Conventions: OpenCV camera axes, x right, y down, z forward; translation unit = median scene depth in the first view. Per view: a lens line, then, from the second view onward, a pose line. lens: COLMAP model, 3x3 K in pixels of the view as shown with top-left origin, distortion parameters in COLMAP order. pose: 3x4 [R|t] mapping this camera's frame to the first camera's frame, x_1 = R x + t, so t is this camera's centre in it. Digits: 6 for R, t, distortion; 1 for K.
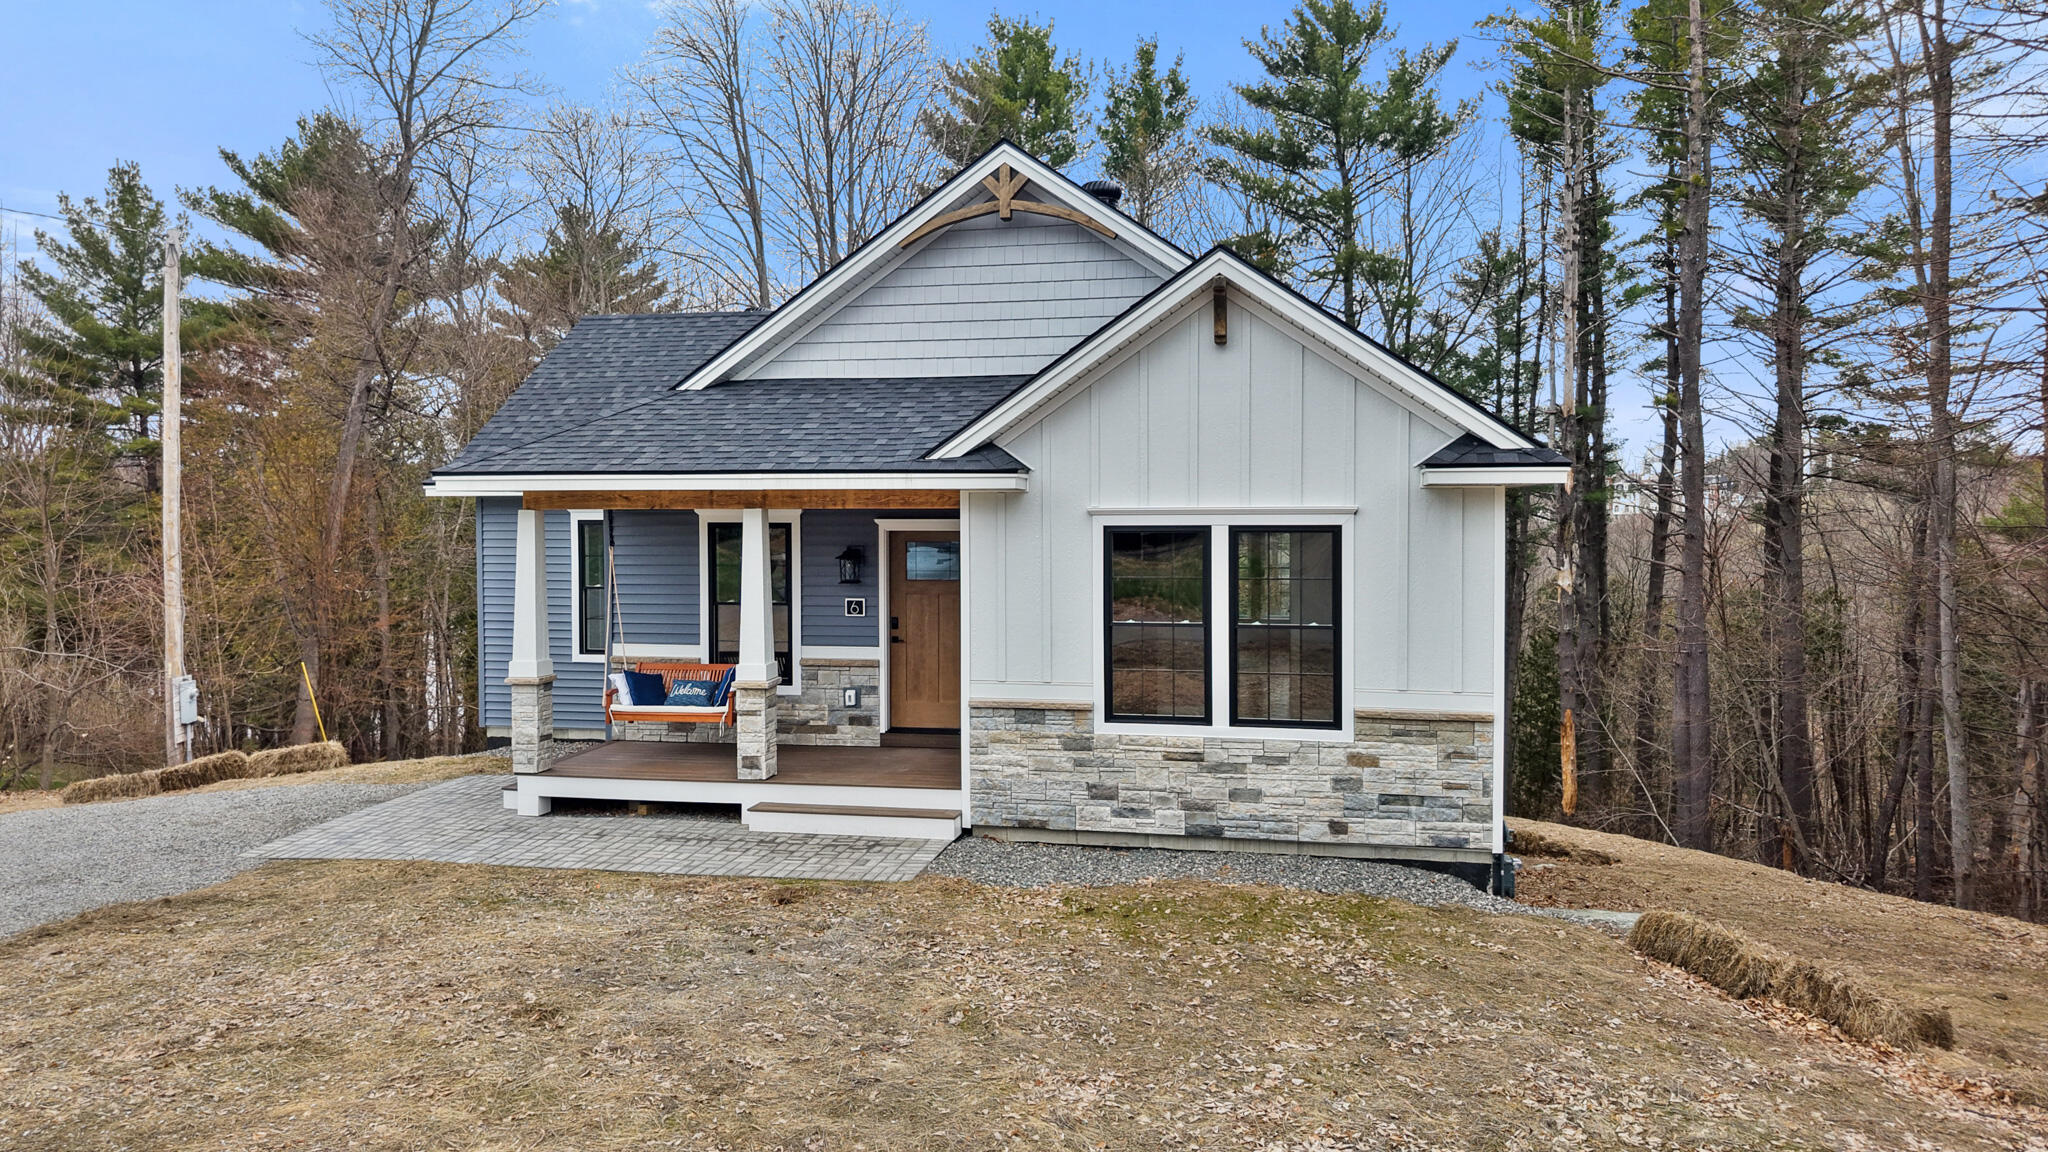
lens RADIAL K [[1387.8, 0, 1034.6], [0, 1387.8, 544.3], [0, 0, 1]] dist [0.018403, -0.026022]
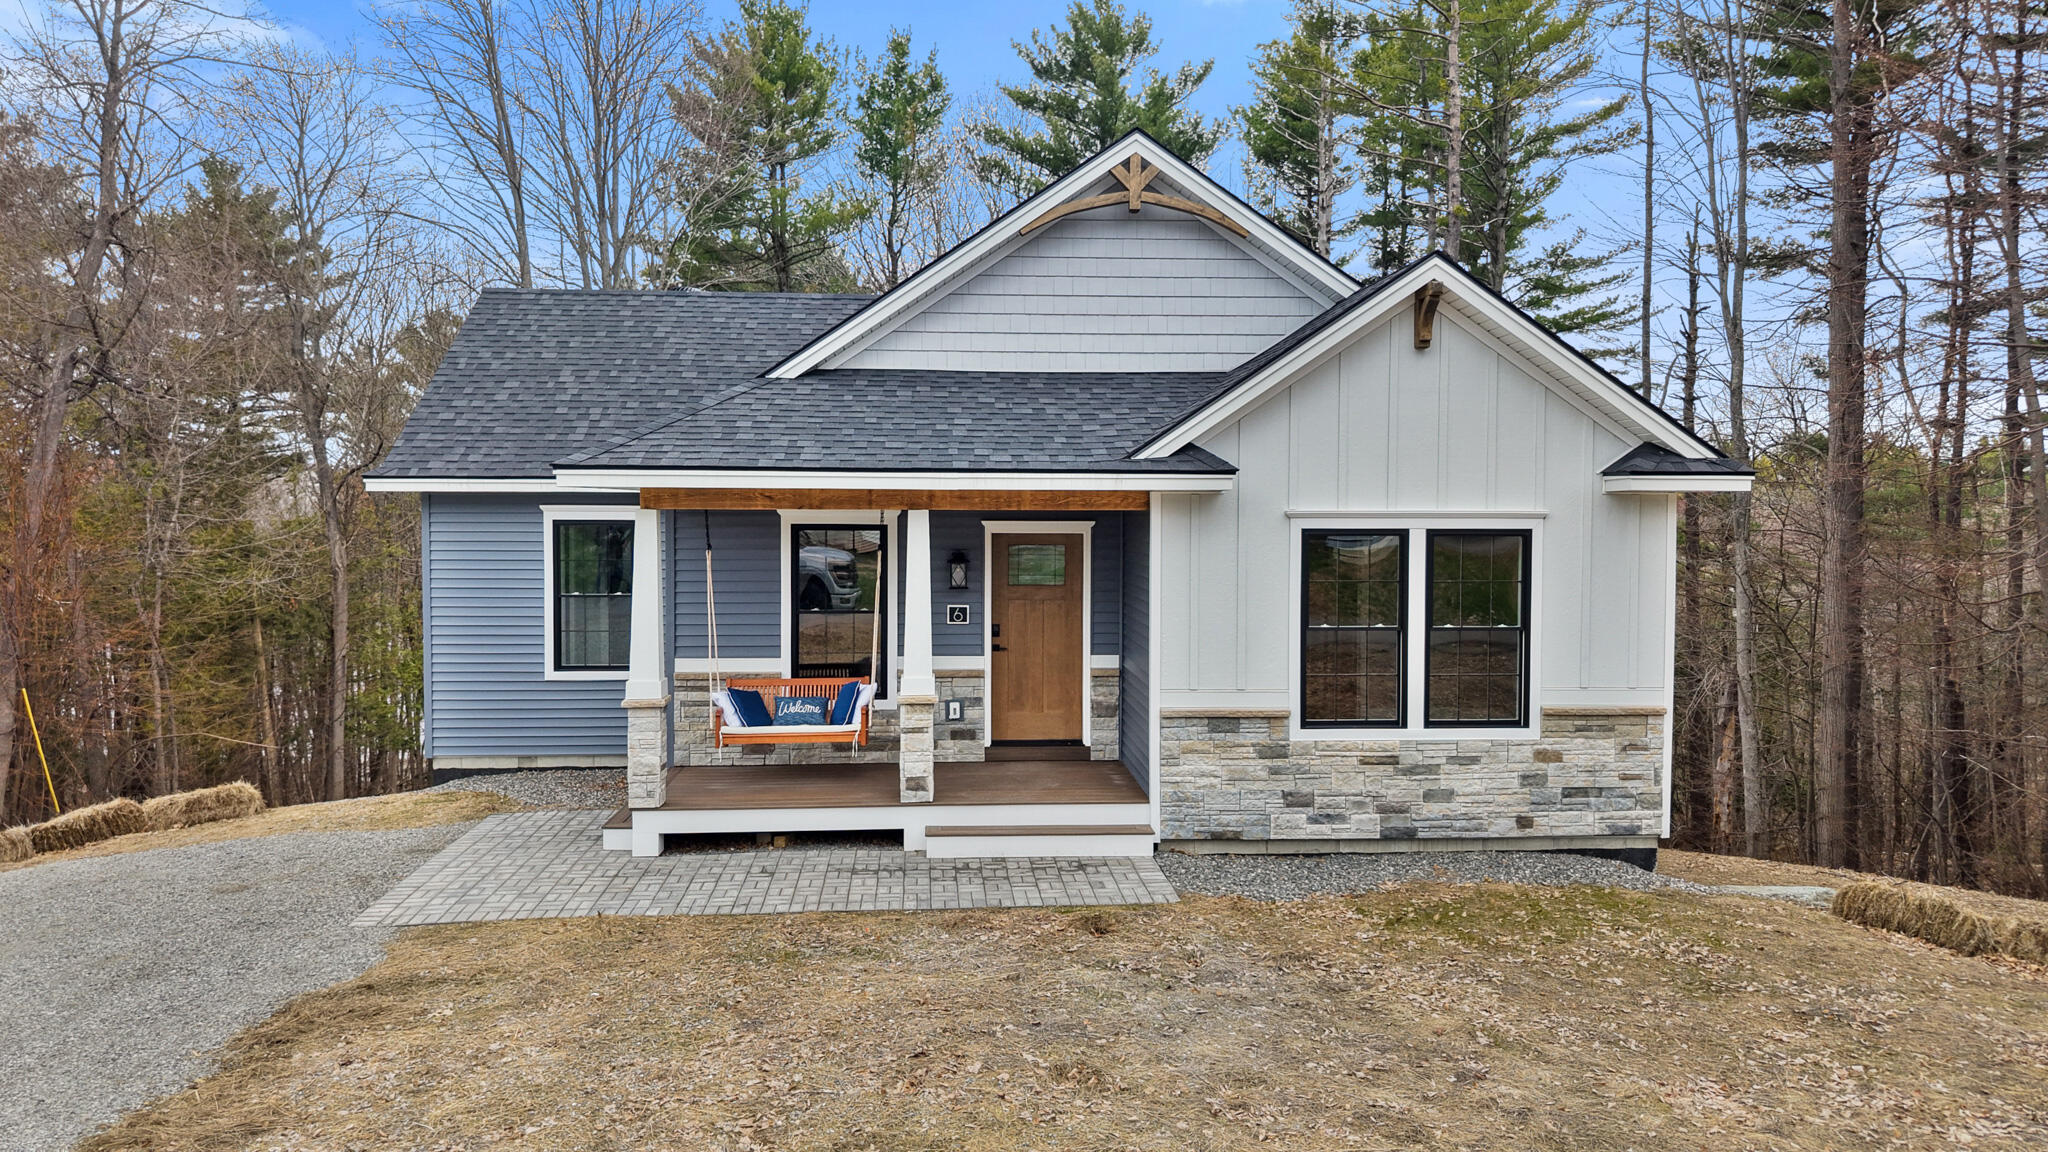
lens RADIAL K [[1387.8, 0, 1026.8], [0, 1387.8, 567.9], [0, 0, 1]] dist [0.018403, -0.026022]
pose [[0.965329, -0.004891, 0.260992, -0.395666], [0.000524, 0.999859, 0.016799, -0.002826], [-0.261037, -0.016080, 0.965195, 0.097026]]
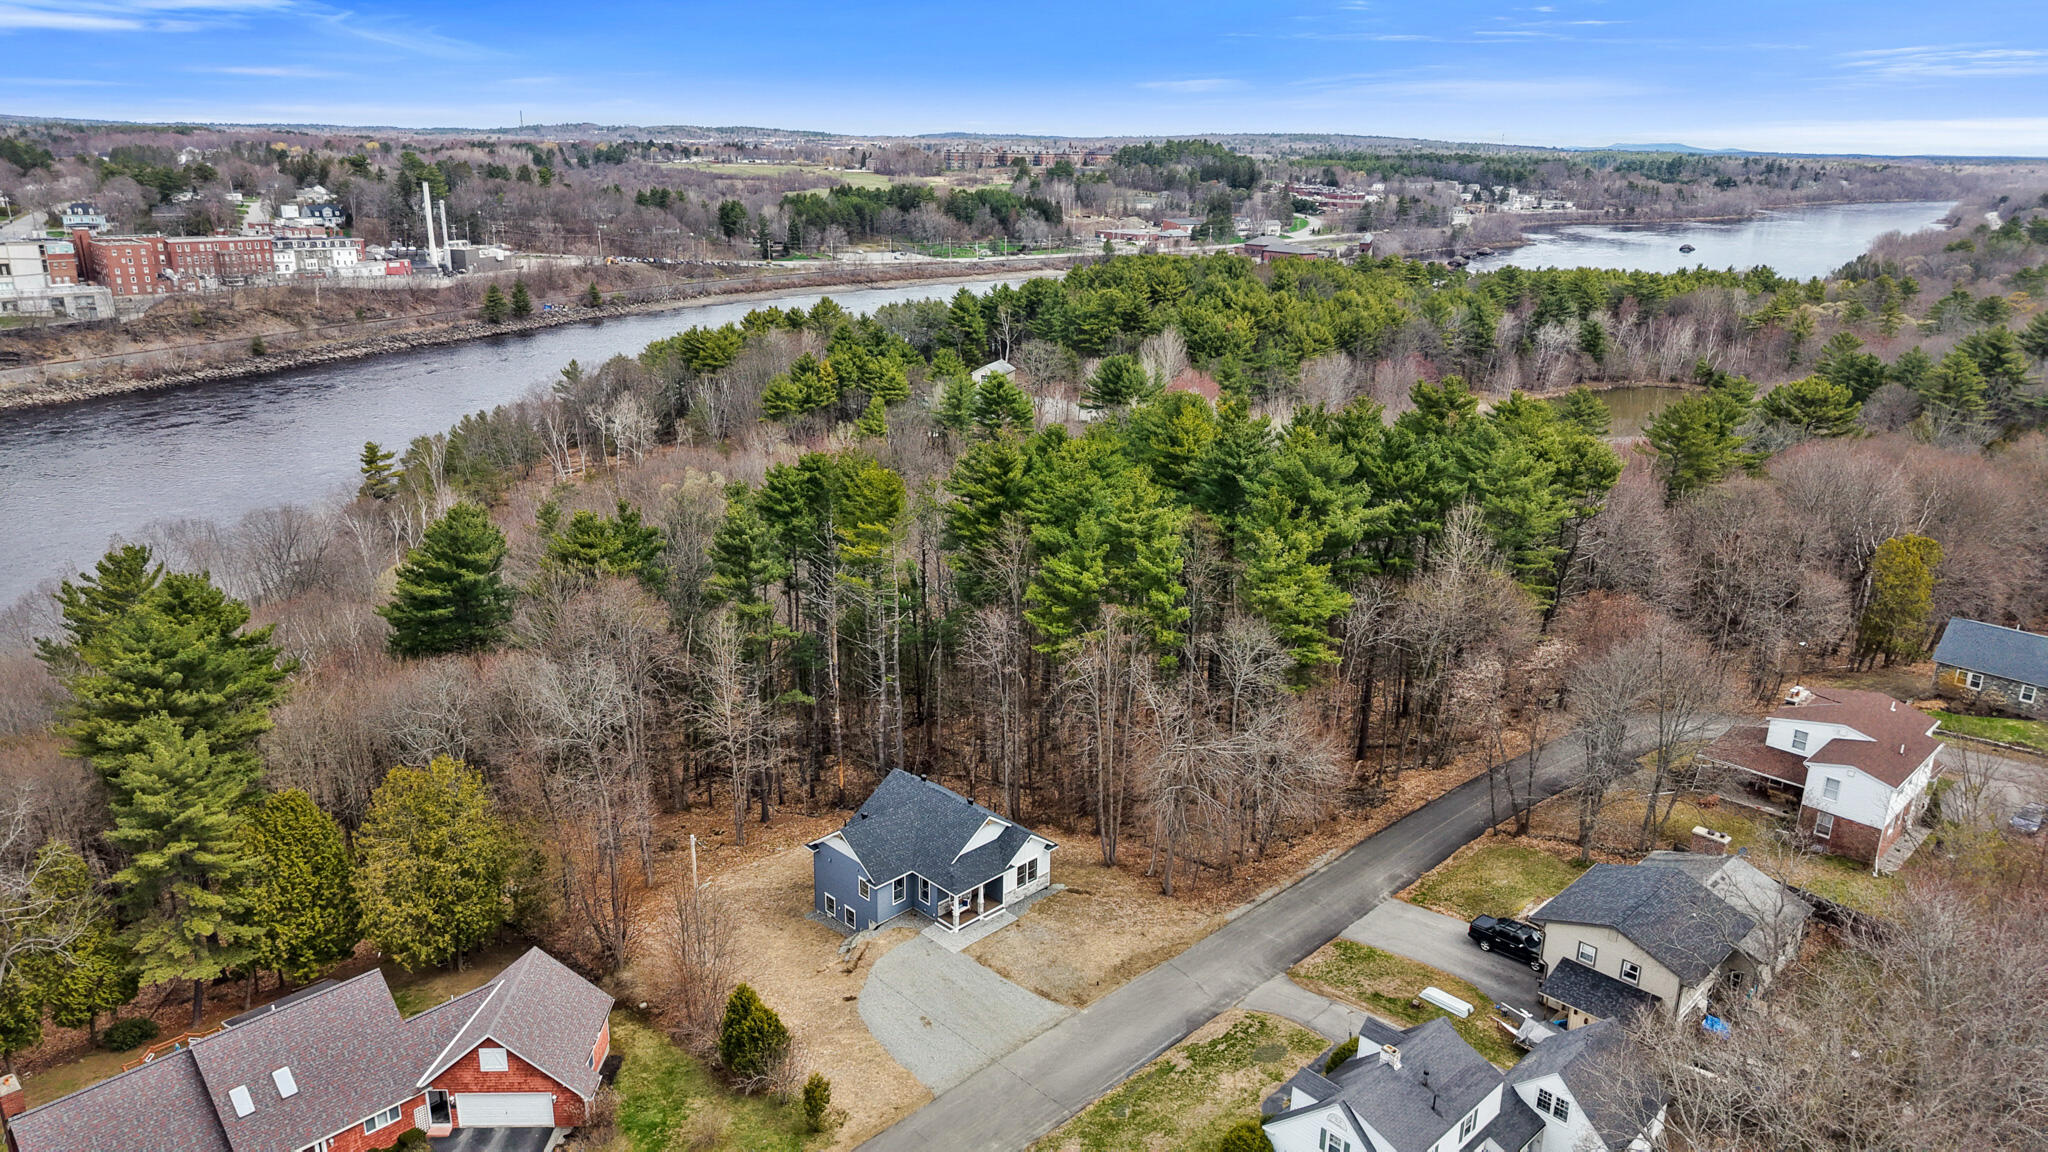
lens RADIAL K [[1387.8, 0, 1028.8], [0, 1387.8, 563.9], [0, 0, 1]] dist [0.018403, -0.026022]
pose [[0.557233, -0.236041, 0.796100, -5.885259], [-0.000760, 0.958600, 0.284754, -3.978972], [-0.830356, -0.159279, 0.533984, -3.062604]]
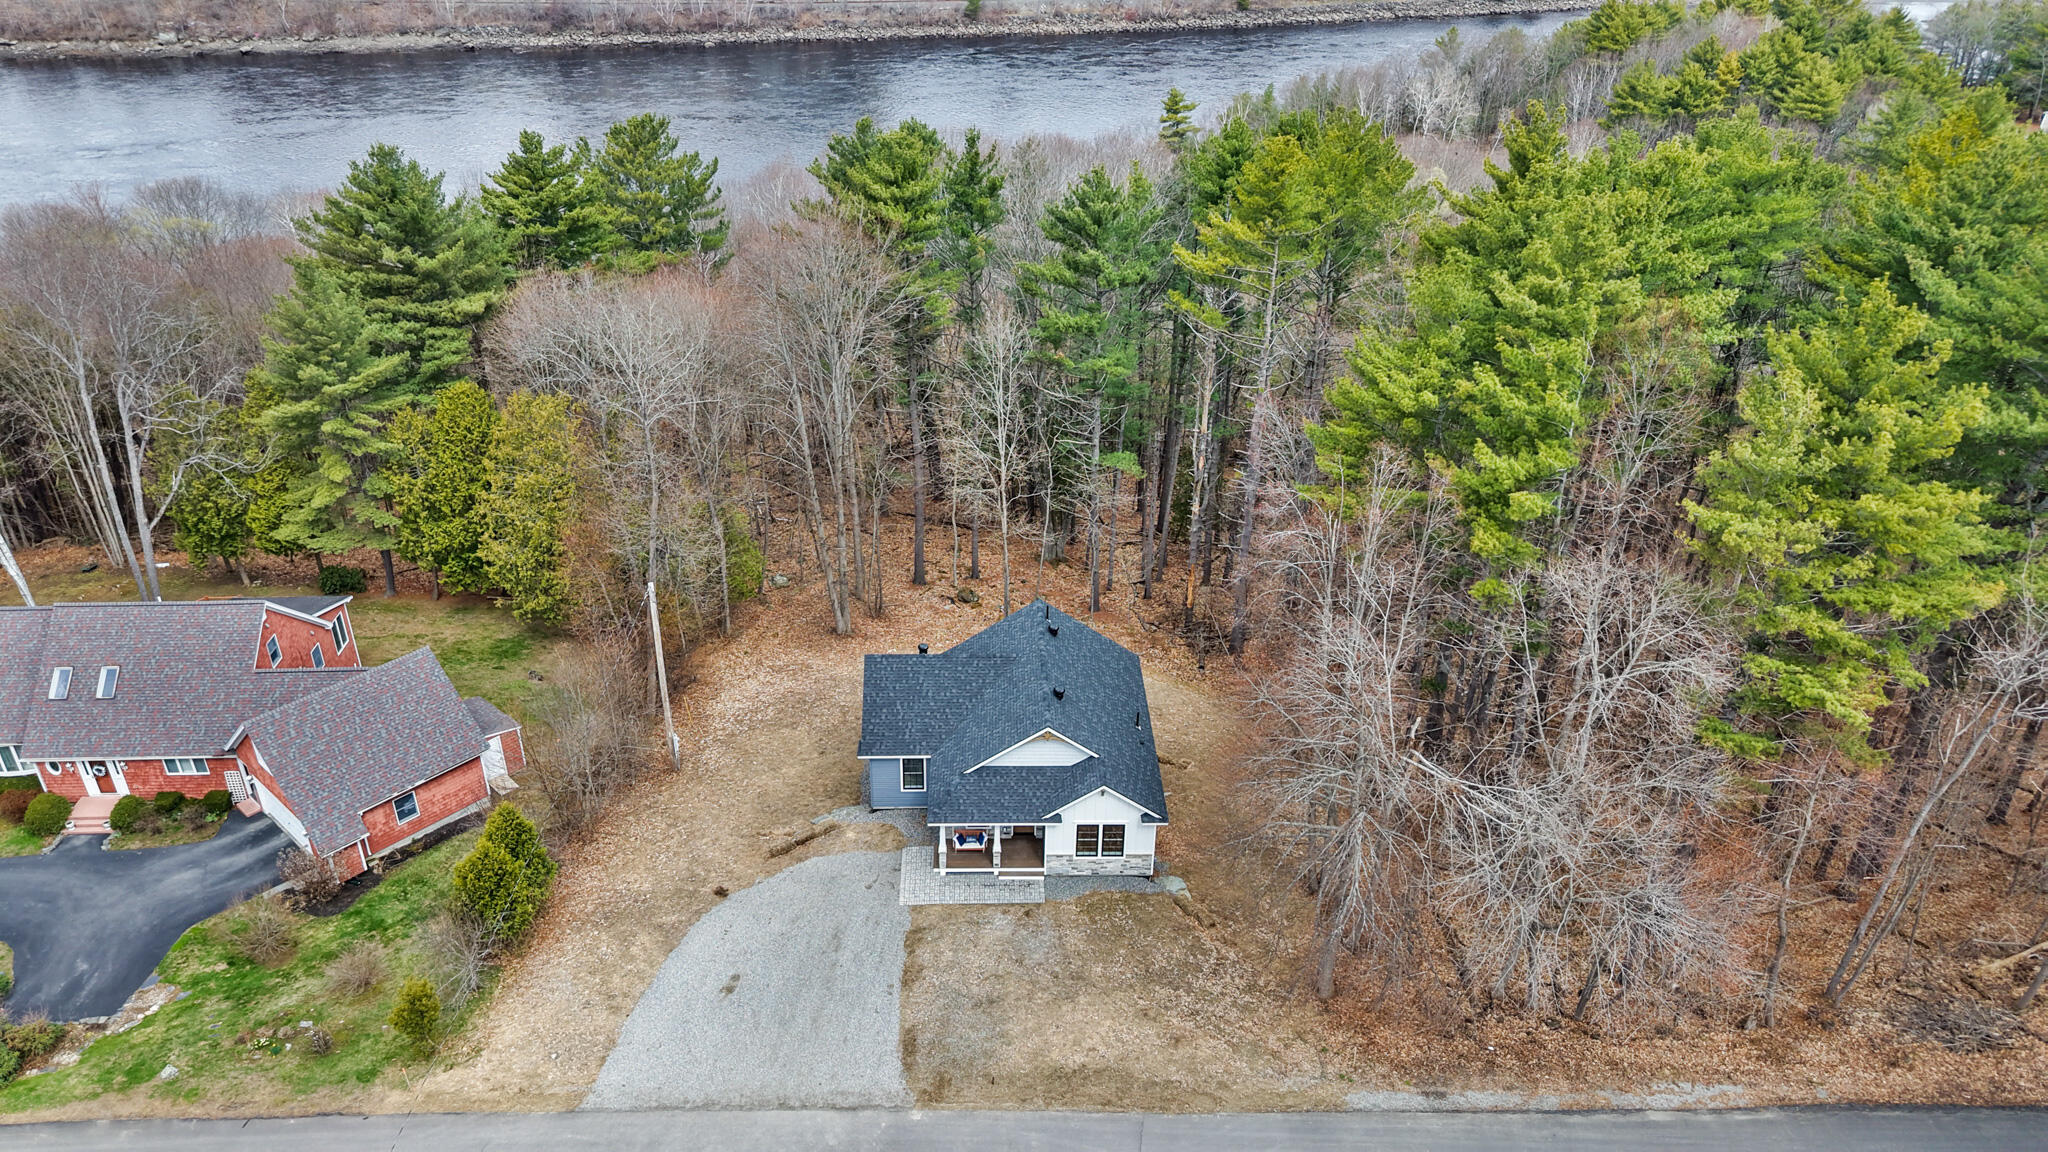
lens RADIAL K [[1387.8, 0, 1021.6], [0, 1387.8, 555.2], [0, 0, 1]] dist [0.018403, -0.026022]
pose [[0.976504, -0.091469, 0.195124, -0.977043], [-0.009798, 0.885669, 0.464215, -3.035837], [-0.215276, -0.455219, 0.863963, -2.648086]]
